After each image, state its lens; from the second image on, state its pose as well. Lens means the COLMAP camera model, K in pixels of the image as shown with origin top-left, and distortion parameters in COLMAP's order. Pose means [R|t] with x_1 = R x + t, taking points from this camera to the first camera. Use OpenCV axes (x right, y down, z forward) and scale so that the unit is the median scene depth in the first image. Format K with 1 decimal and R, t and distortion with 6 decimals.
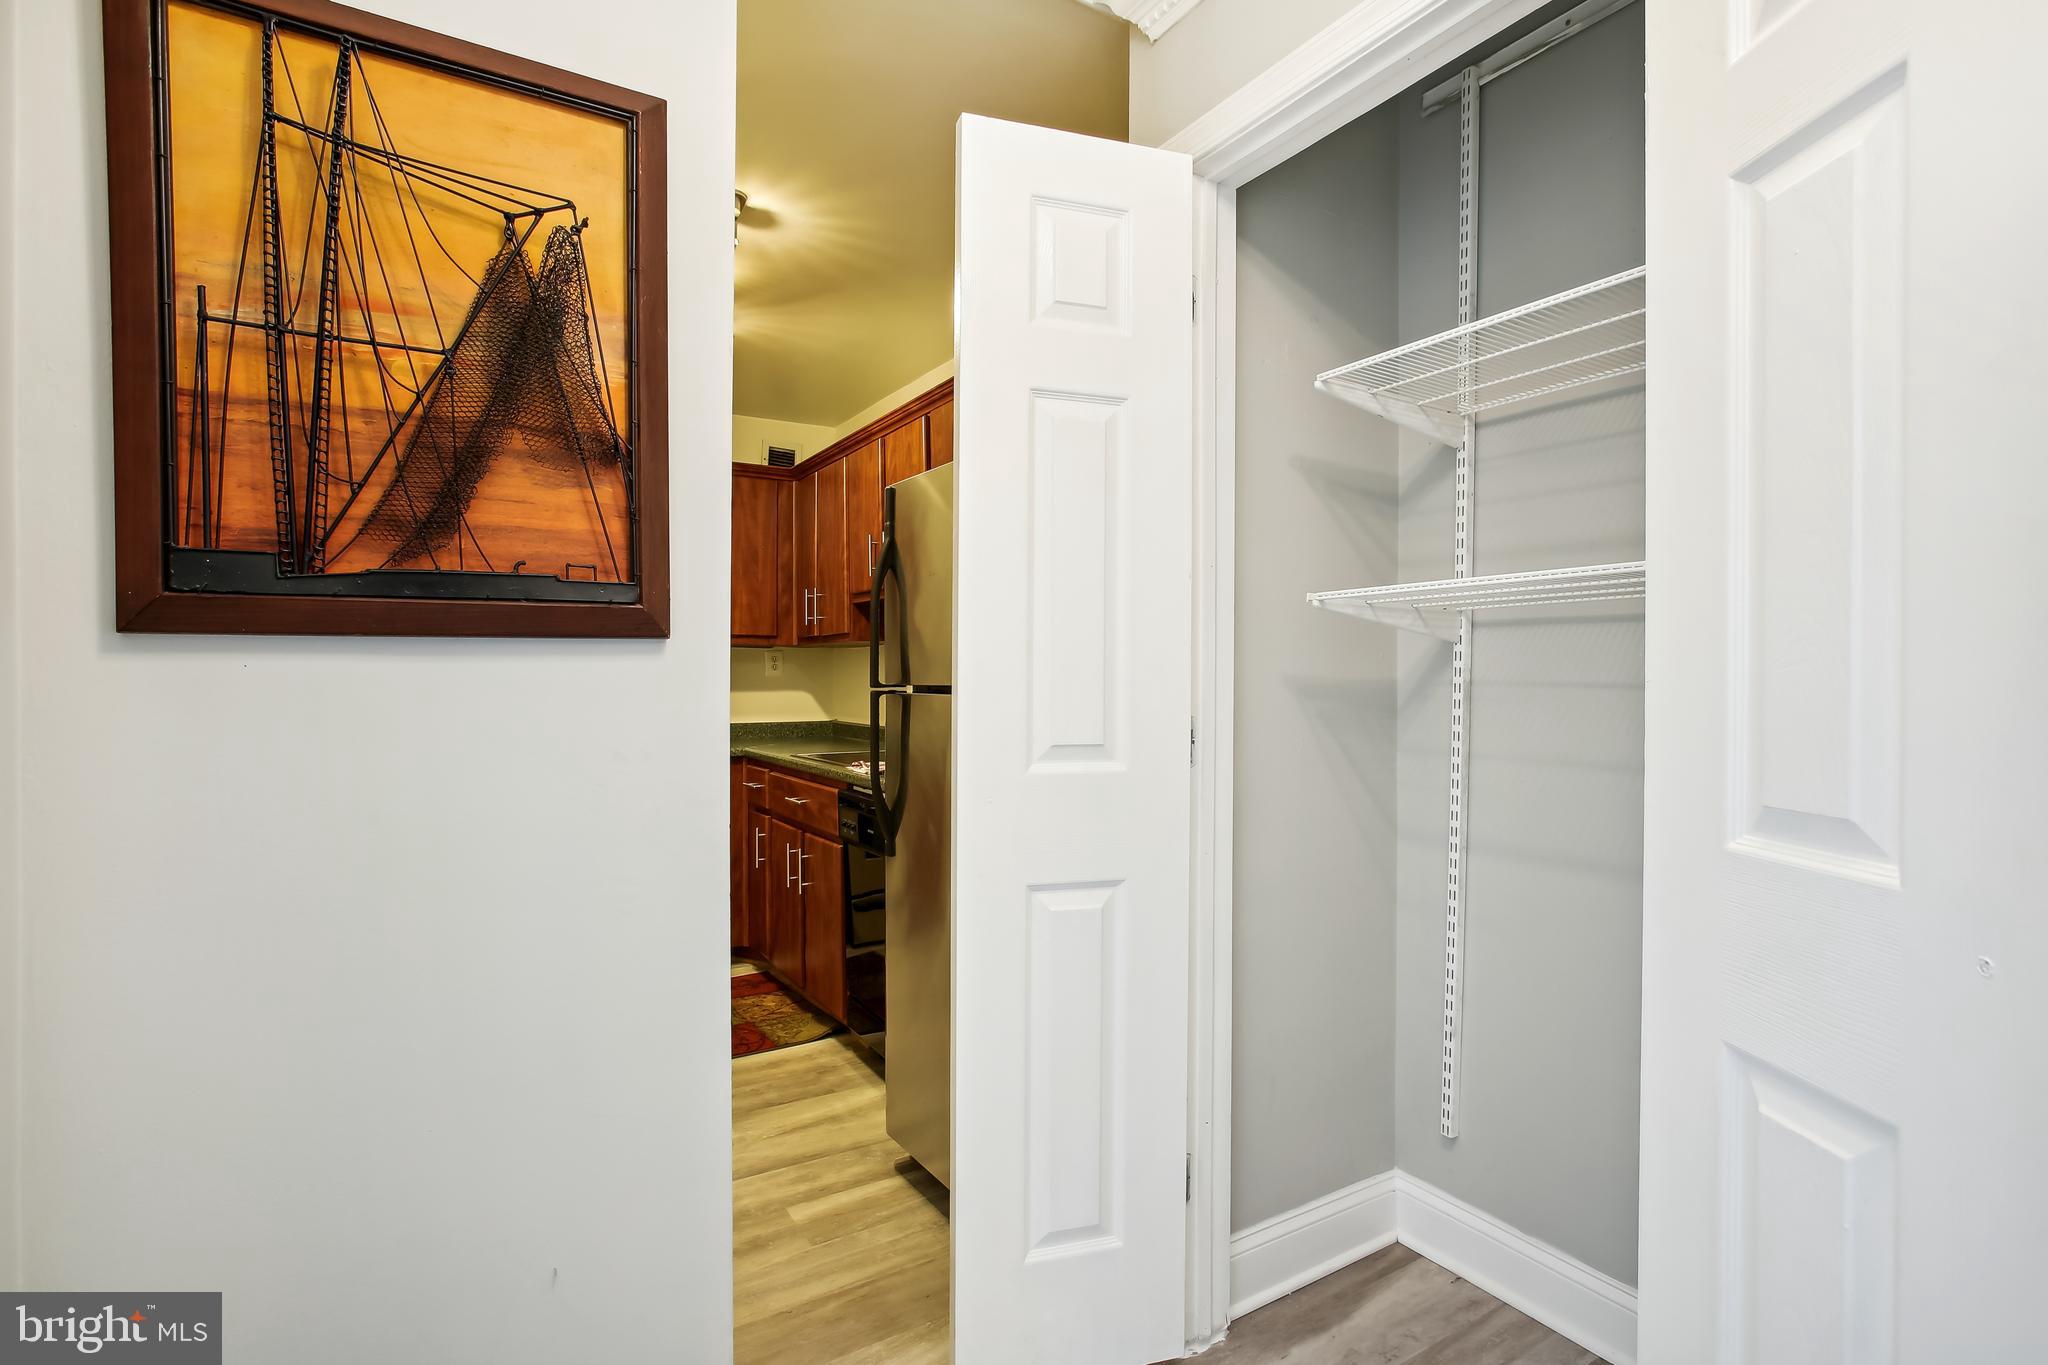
lens RADIAL K [[985.6, 0, 1025.7], [0, 985.6, 679.3], [0, 0, 1]] dist [-0.001308, -0.000024]
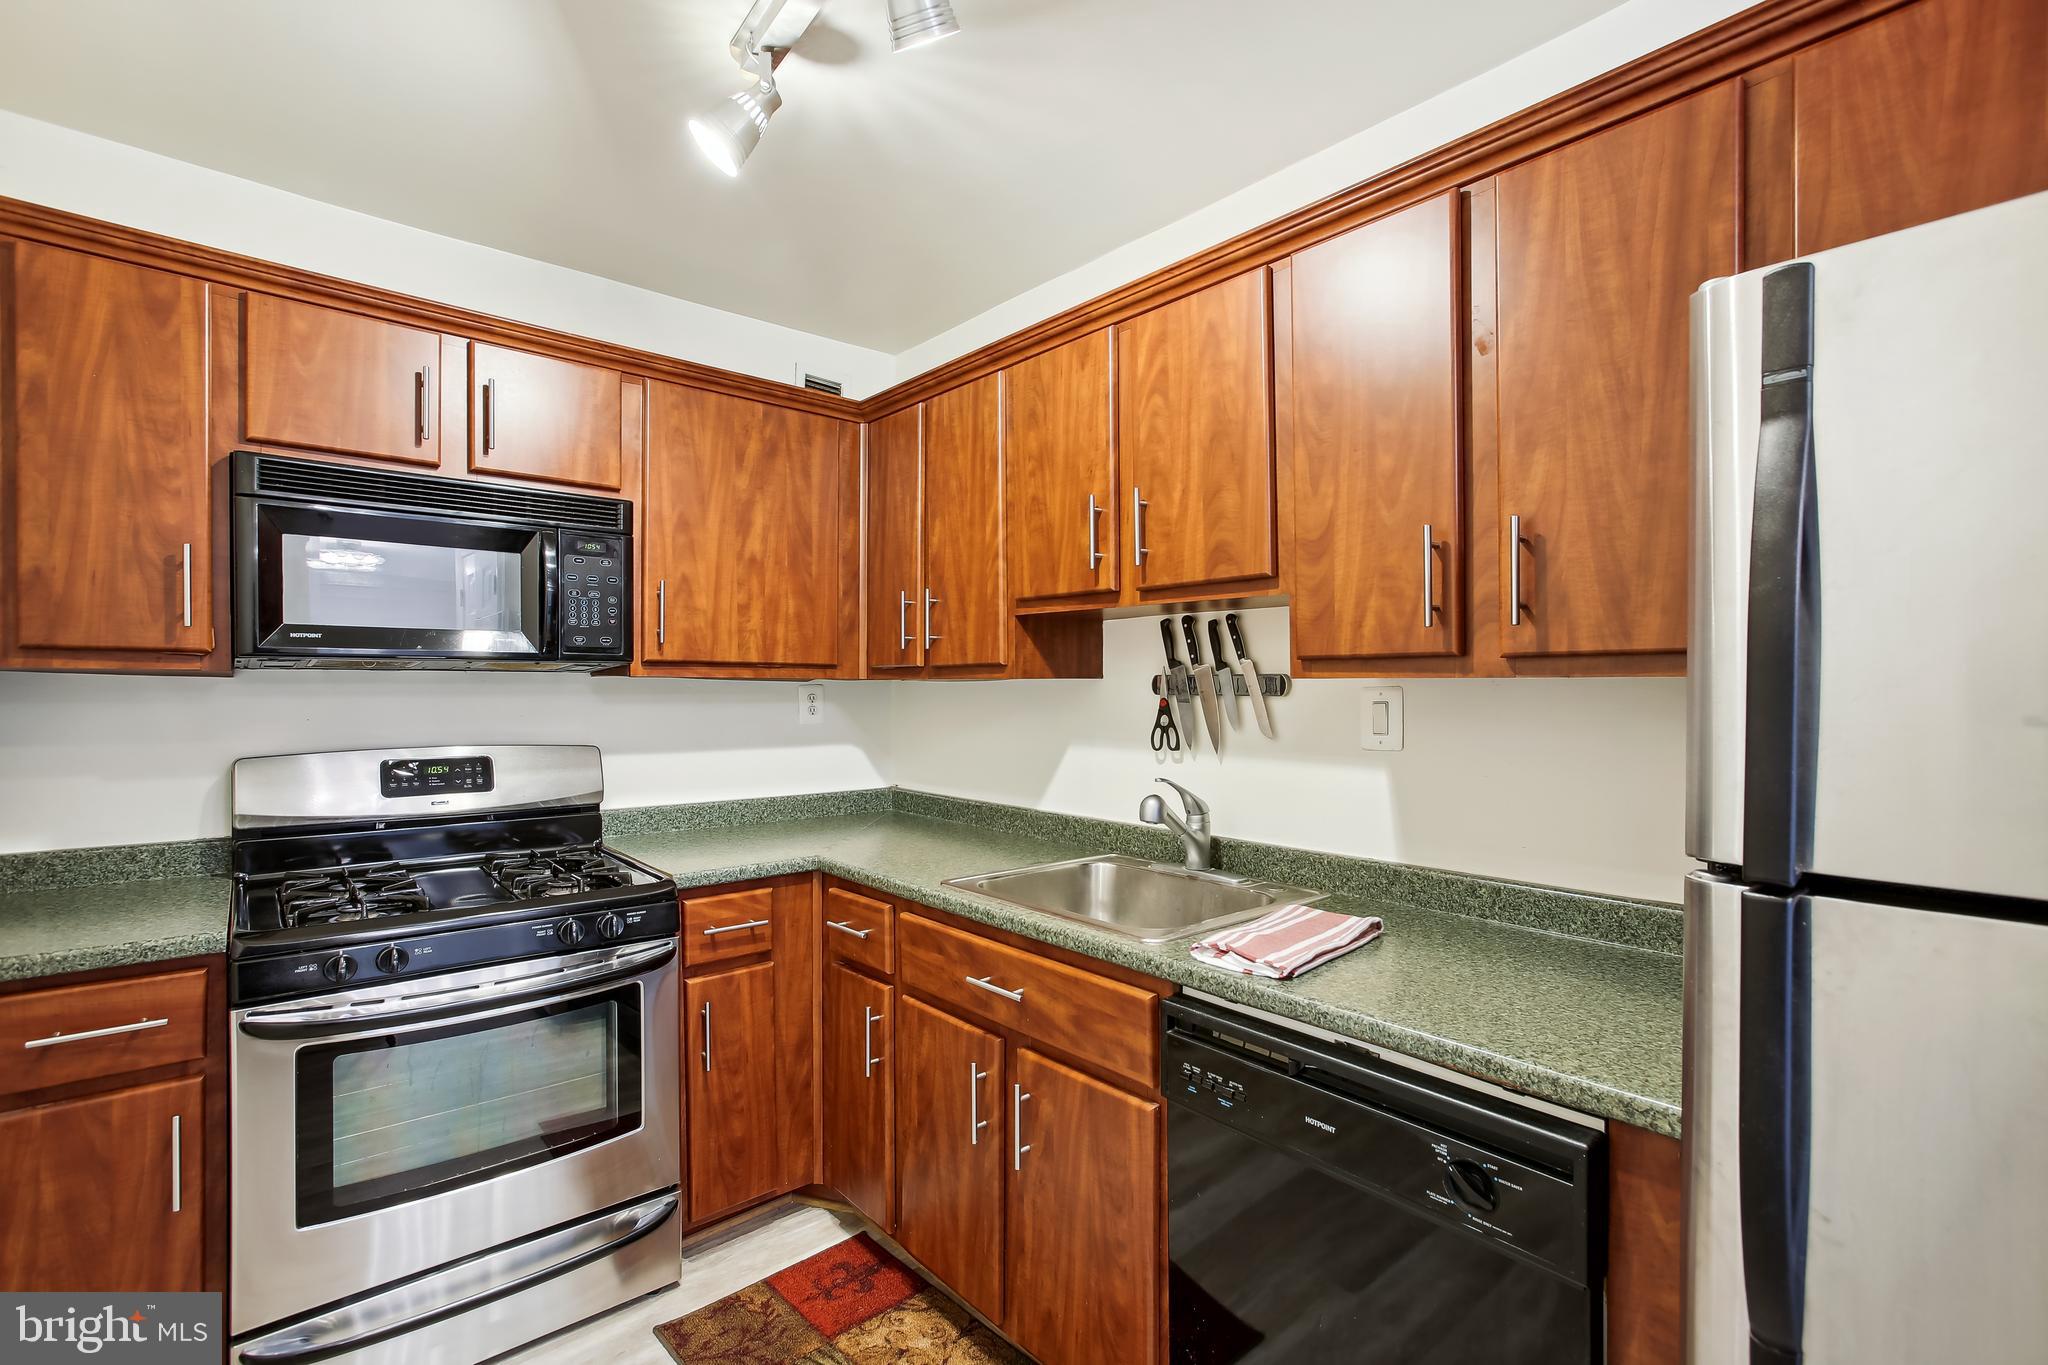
lens RADIAL K [[930.1, 0, 1045.2], [0, 930.1, 696.9], [0, 0, 1]] dist [-0.023852, 0.008883]
pose [[0.984716, 0.003107, 0.174141, -0.234453], [-0.004126, 0.999976, 0.005487, -0.028020], [-0.174119, -0.006122, 0.984706, 0.403002]]
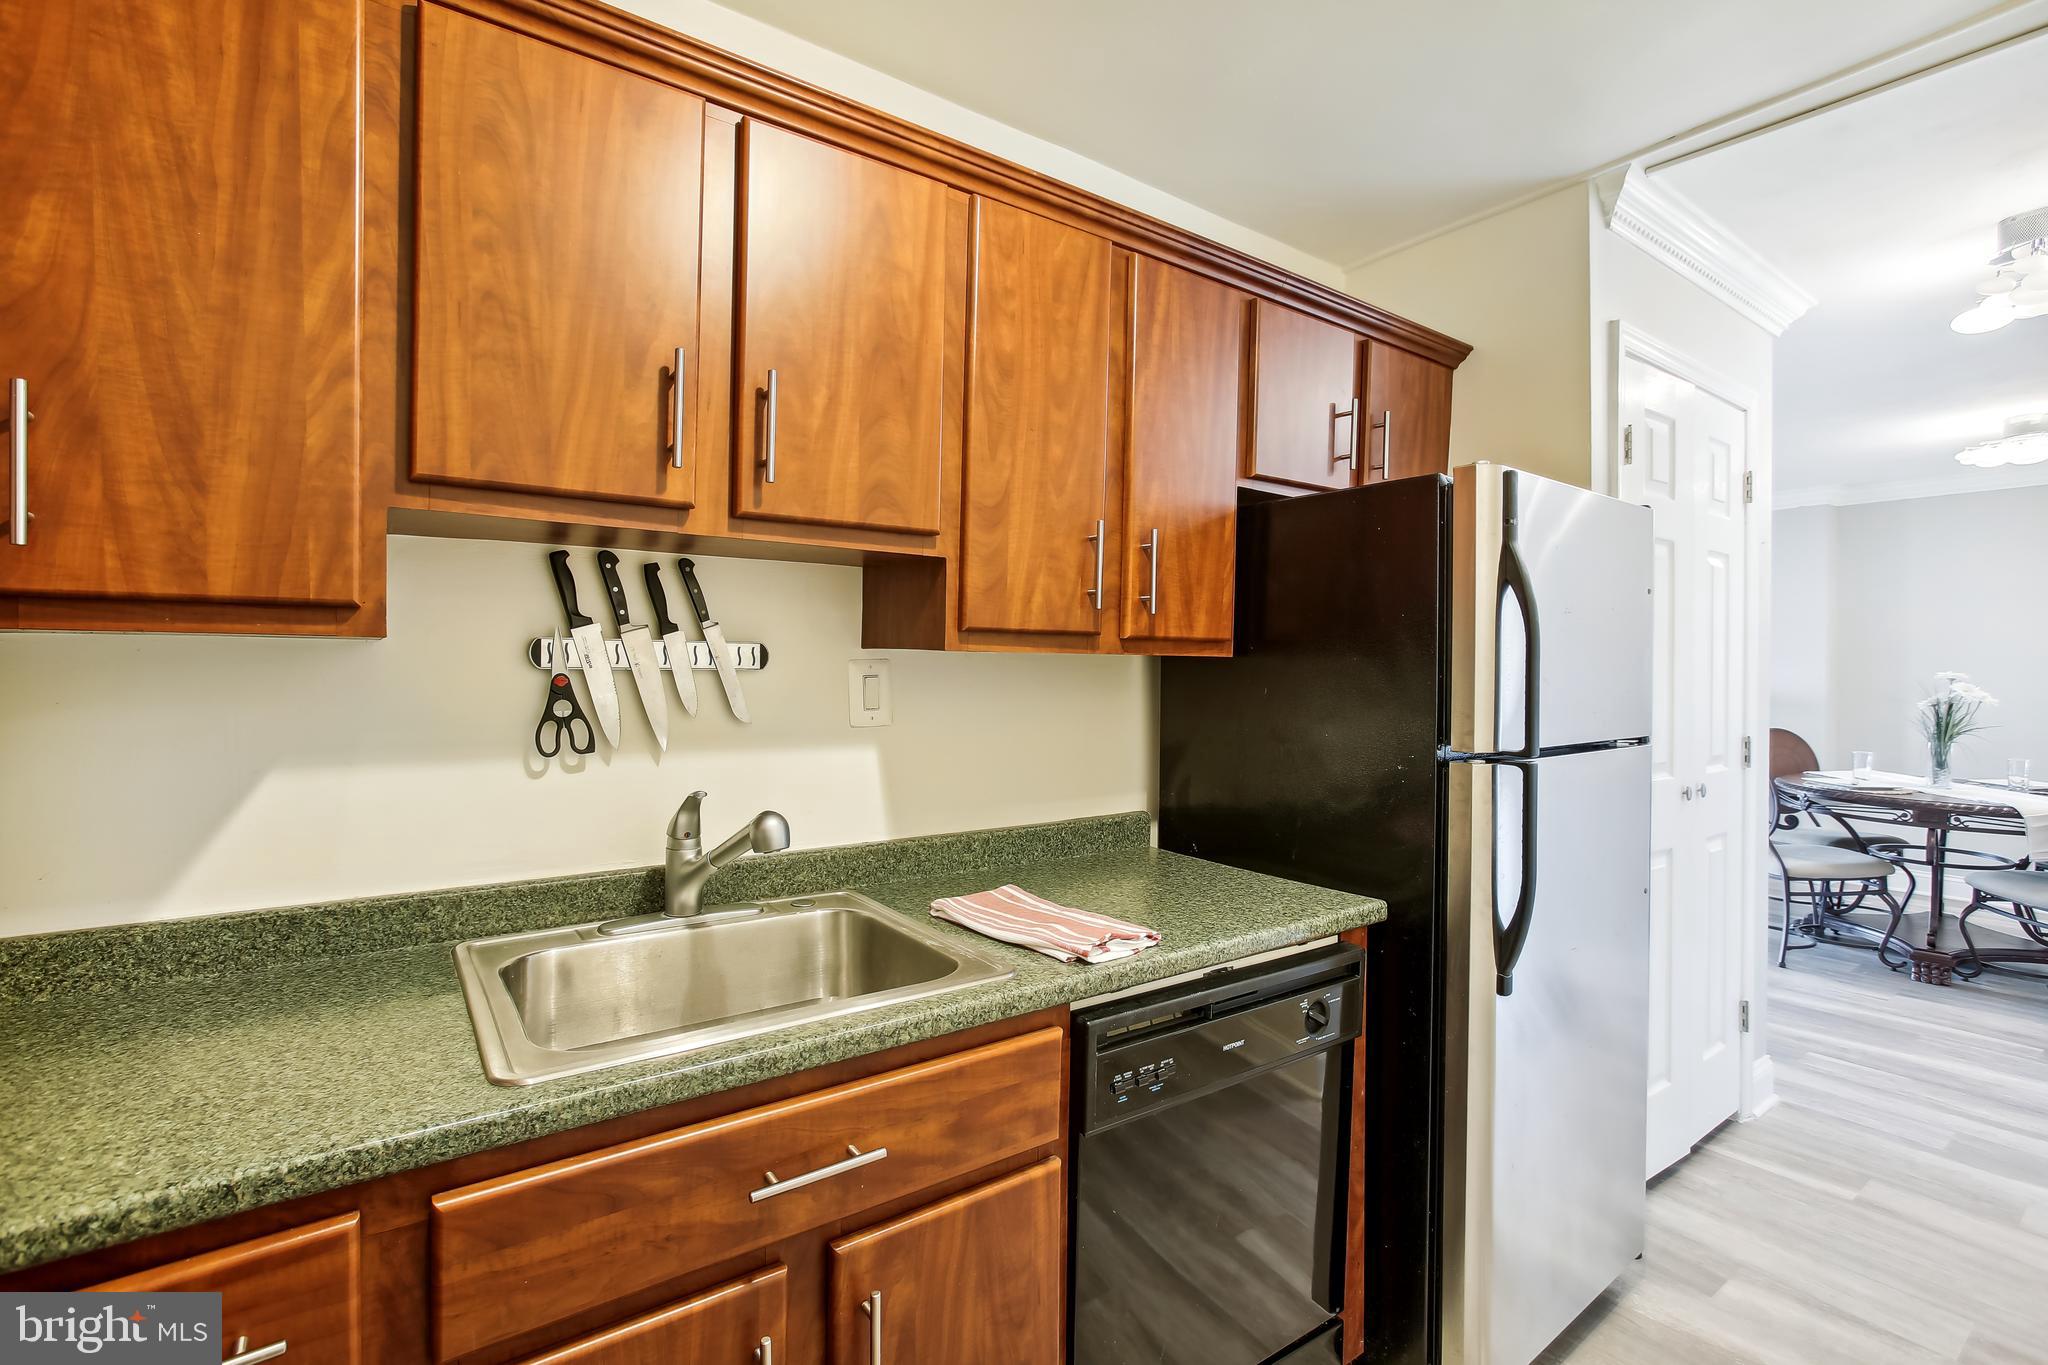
lens RADIAL K [[930.1, 0, 1021.7], [0, 930.1, 664.4], [0, 0, 1]] dist [-0.023852, 0.008883]
pose [[-0.066902, 0.001505, 0.997758, -0.418886], [-0.004661, 0.999987, -0.001820, -0.028280], [-0.997749, -0.004772, -0.066894, 0.759744]]
